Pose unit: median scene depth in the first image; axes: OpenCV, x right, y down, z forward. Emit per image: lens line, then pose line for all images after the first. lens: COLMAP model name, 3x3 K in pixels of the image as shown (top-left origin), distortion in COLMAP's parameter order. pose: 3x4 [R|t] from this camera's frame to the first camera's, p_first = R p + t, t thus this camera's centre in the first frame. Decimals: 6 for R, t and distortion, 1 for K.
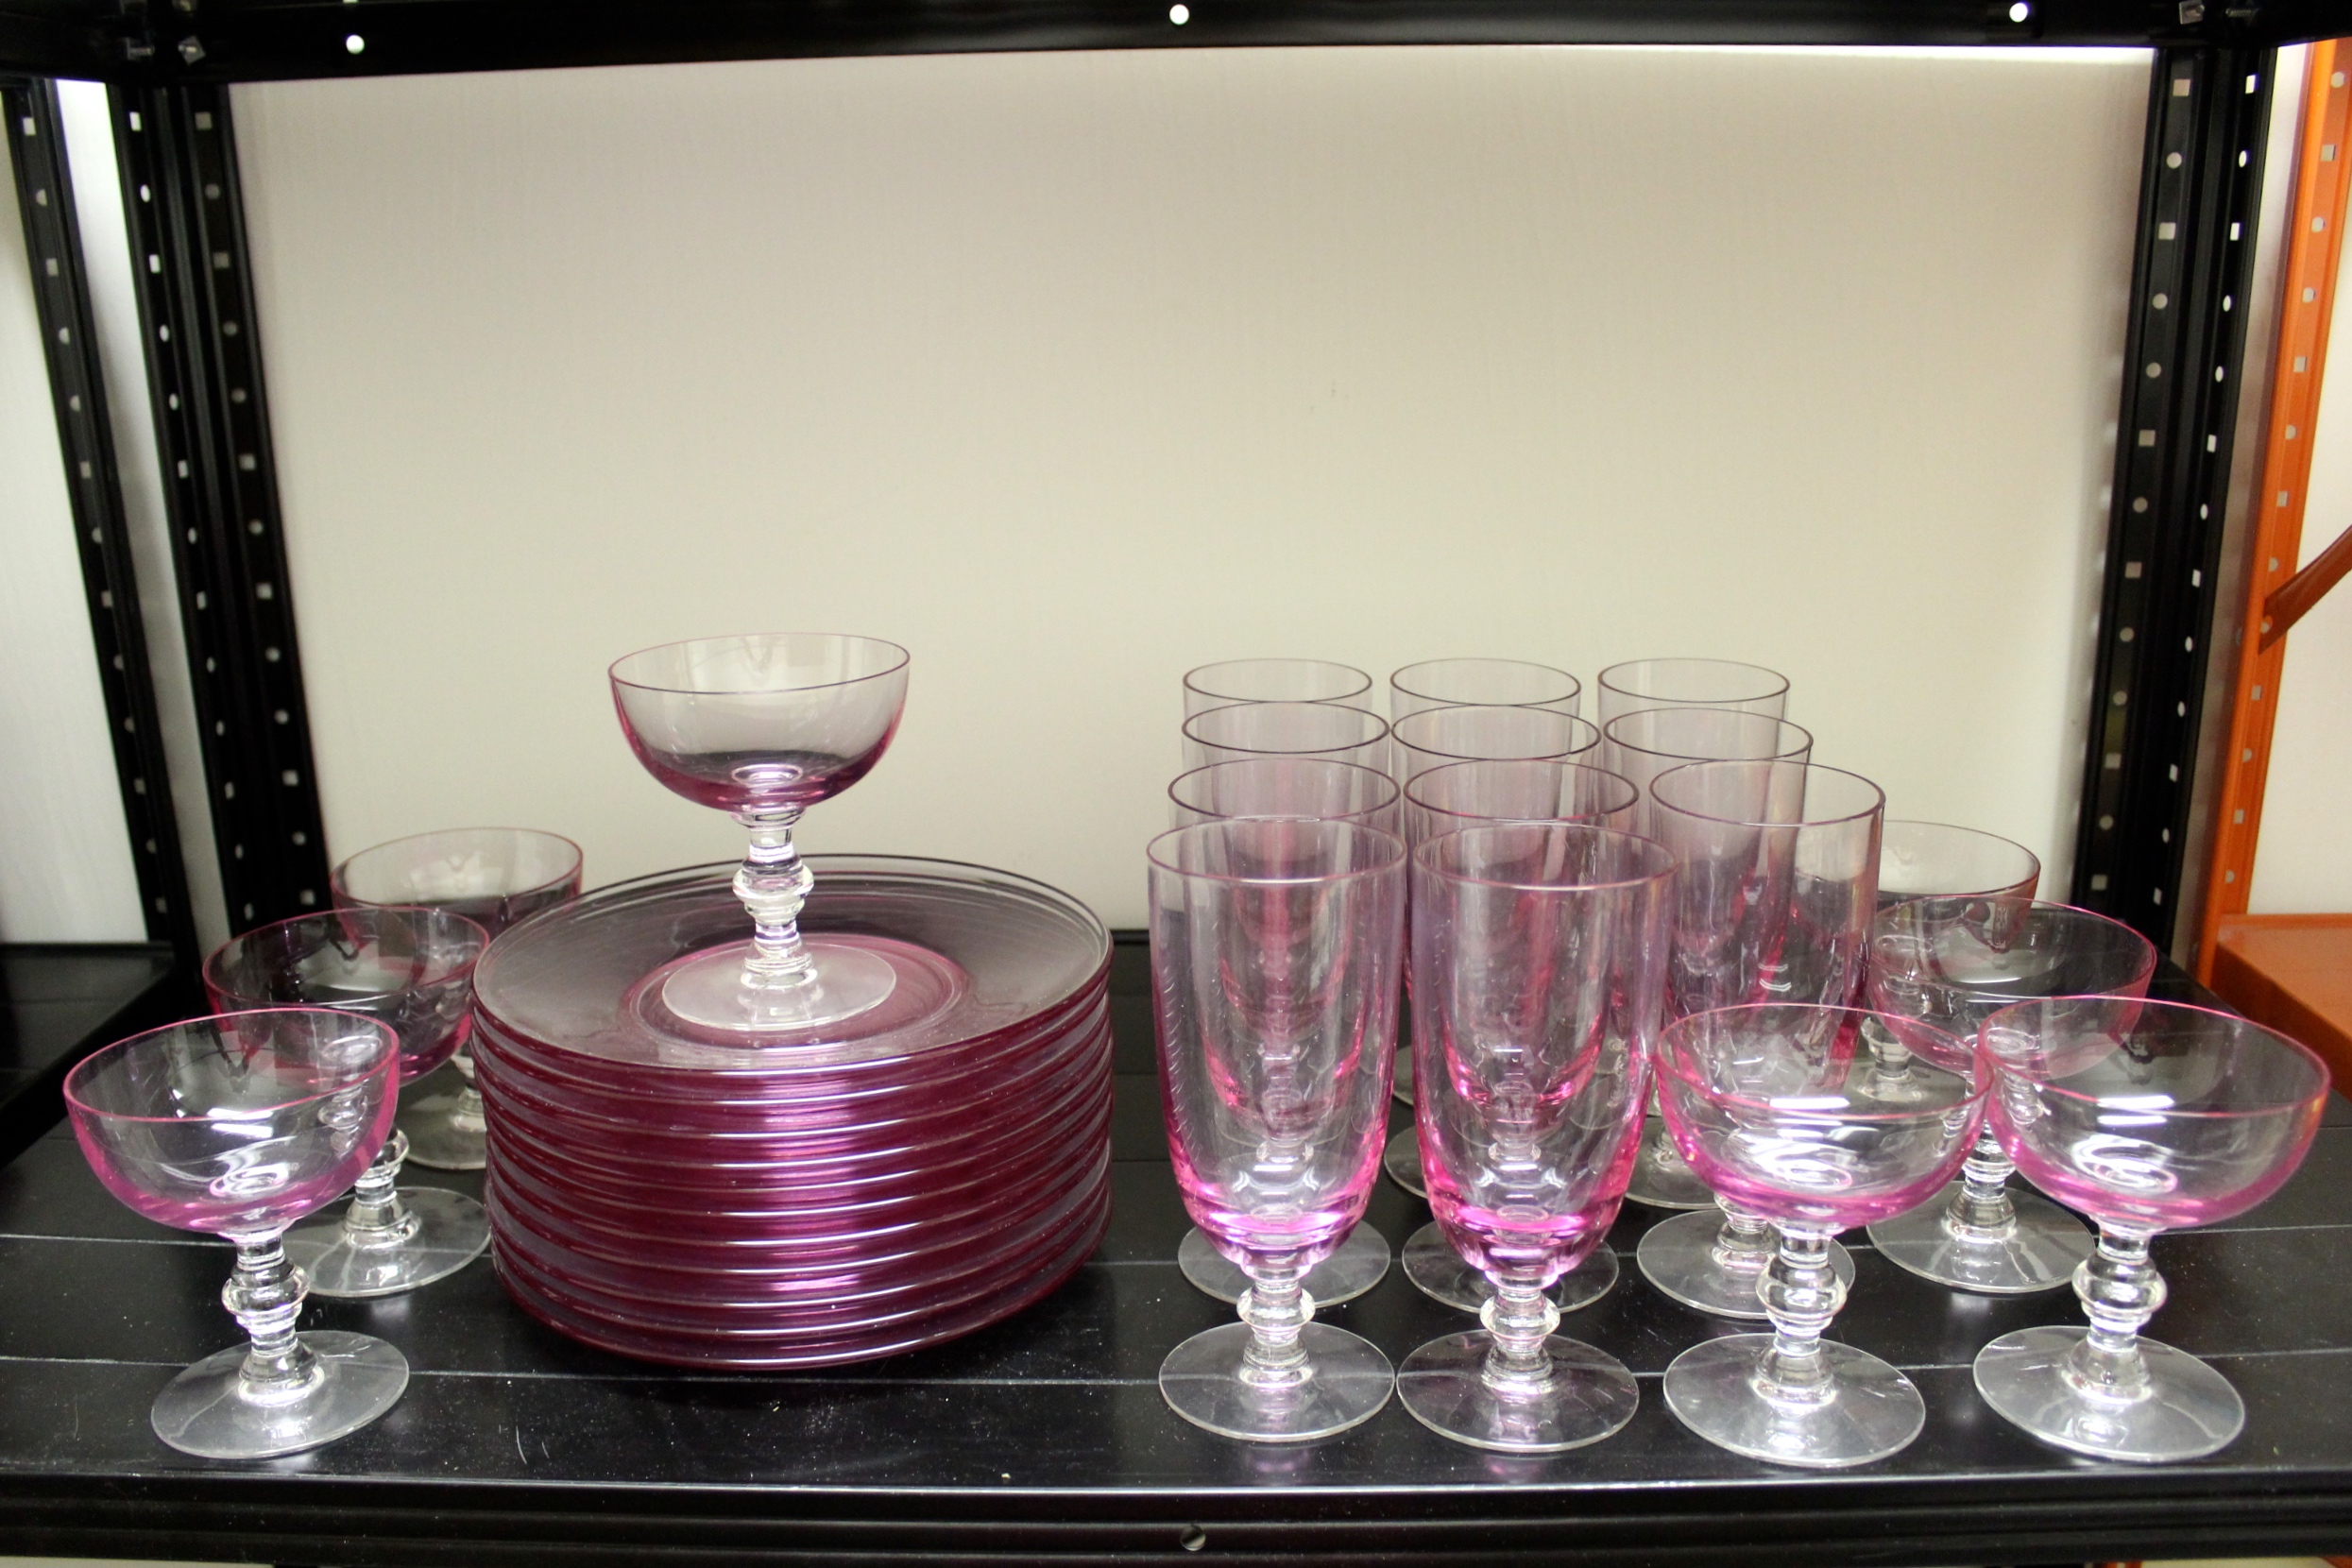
lens RADIAL K [[2005.2, 0, 1183.9], [0, 2005.2, 785.8], [0, 0, 1]] dist [-0.012747, 0.032231]
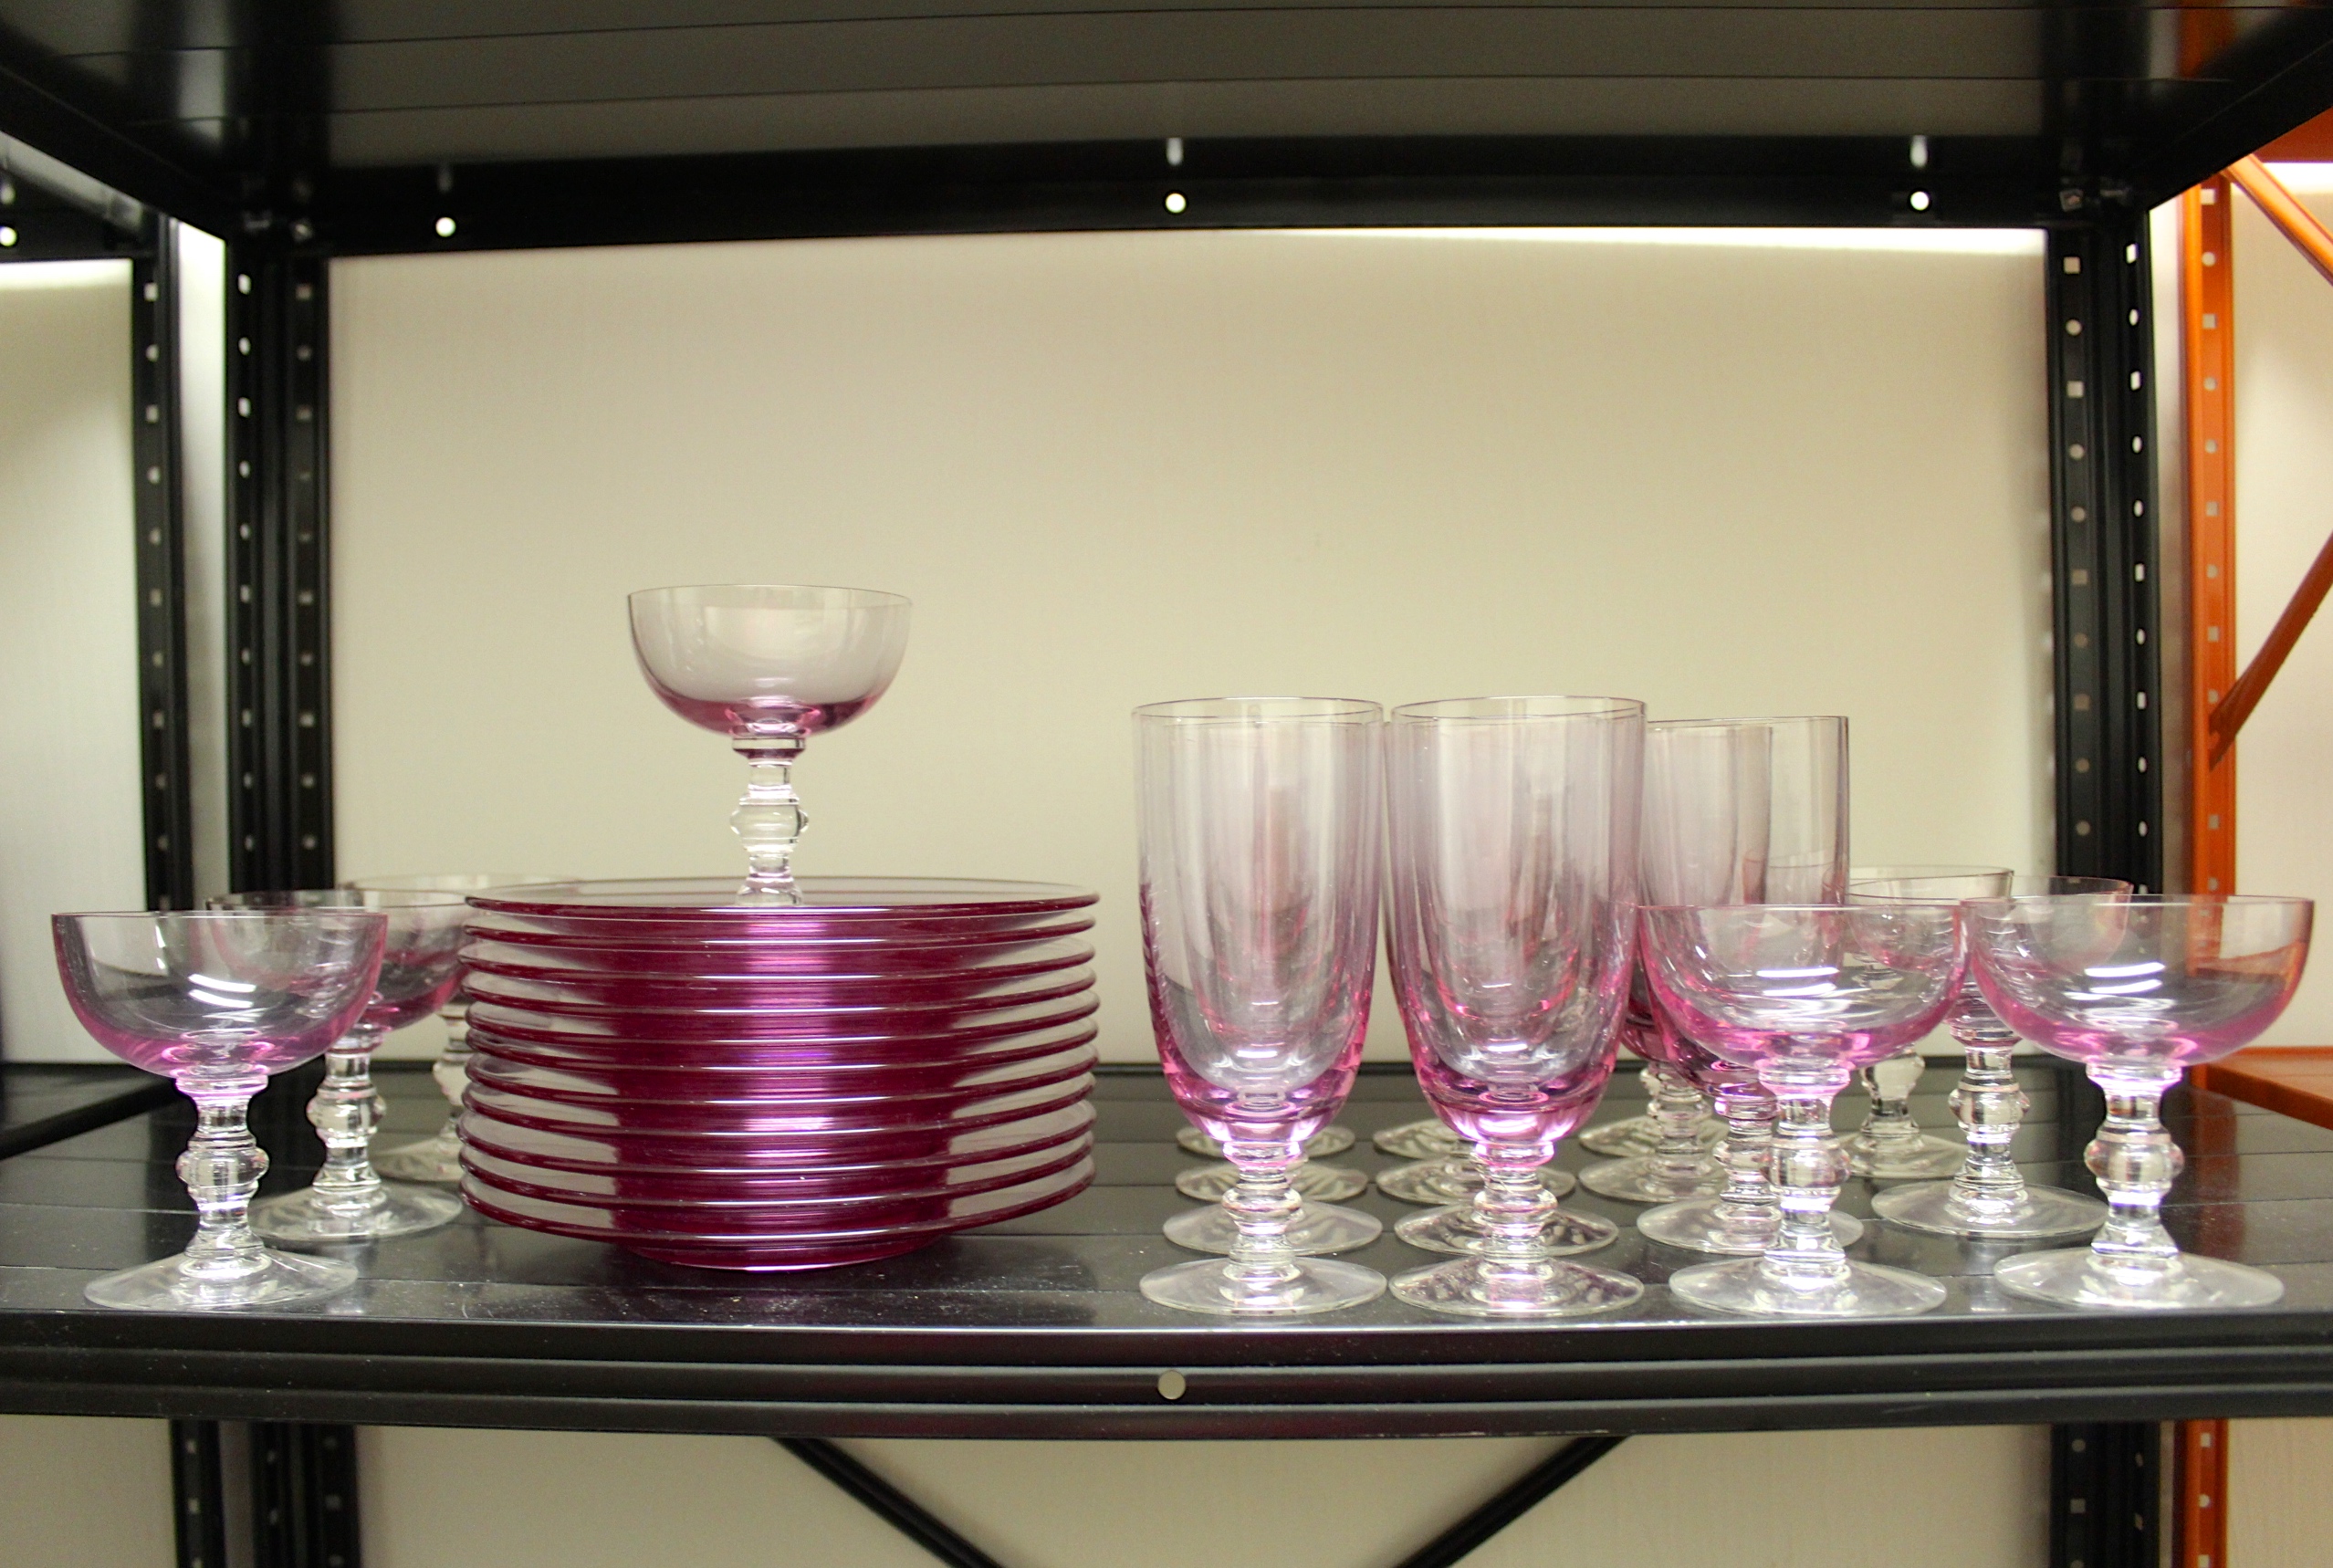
lens RADIAL K [[1897.5, 0, 1177.3], [0, 1897.5, 784.6], [0, 0, 1]] dist [-0.011936, -0.014218]
pose [[0.999992, -0.000009, -0.004079, 0.002510], [-0.001024, 0.967443, -0.253085, 0.198732], [0.003949, 0.253087, 0.967435, 0.050669]]
